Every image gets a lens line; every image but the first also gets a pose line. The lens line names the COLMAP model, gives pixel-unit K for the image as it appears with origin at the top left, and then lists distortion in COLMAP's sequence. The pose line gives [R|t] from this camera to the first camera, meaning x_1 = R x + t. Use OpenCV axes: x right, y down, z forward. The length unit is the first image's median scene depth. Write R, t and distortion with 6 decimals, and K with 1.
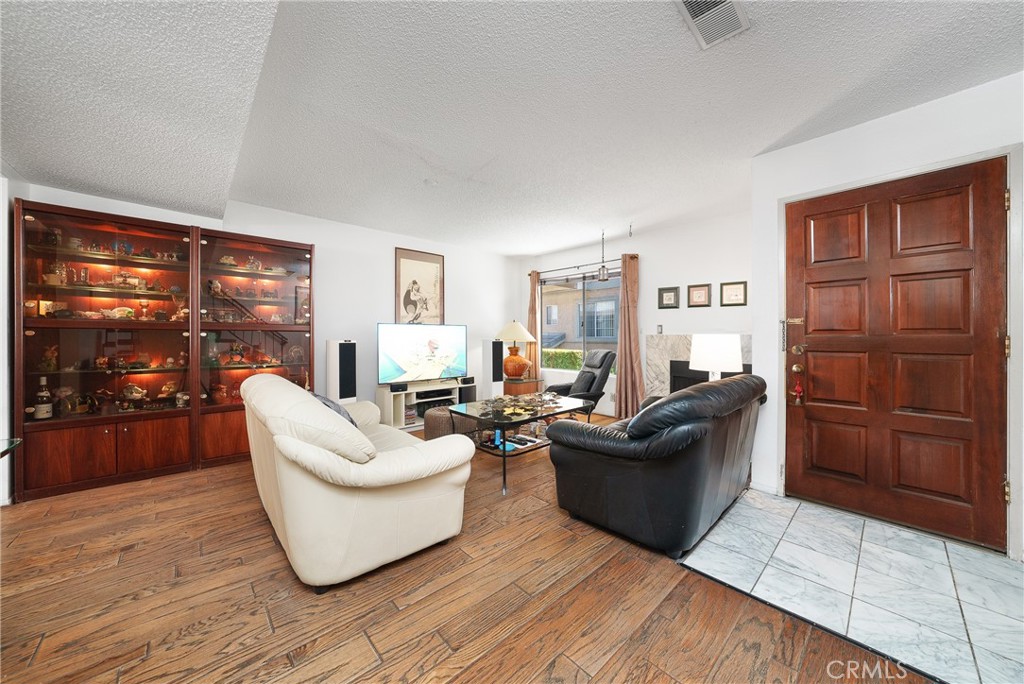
lens RADIAL K [[352.8, 0, 511.0], [0, 352.8, 334.9], [0, 0, 1]] dist [-0.001839, 0.000483]
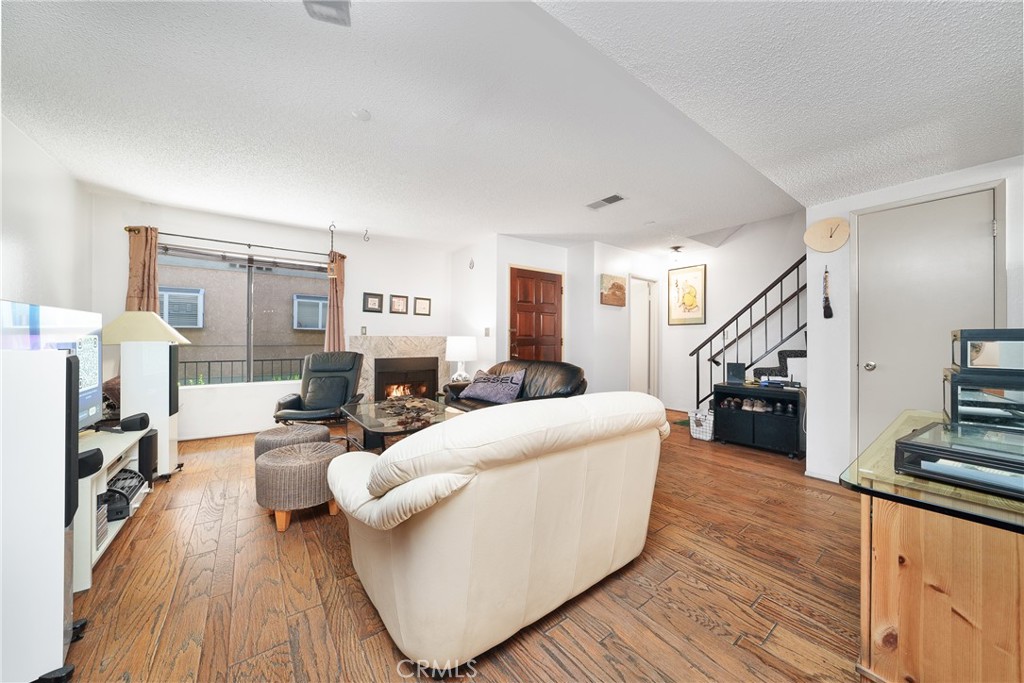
lens RADIAL K [[352.8, 0, 513.9], [0, 352.8, 337.7], [0, 0, 1]] dist [-0.001839, 0.000483]
pose [[0.098616, -0.004451, 0.995116, -0.653226], [-0.006130, 0.999968, 0.005081, -0.003555], [-0.995107, -0.006601, 0.098585, 0.479184]]
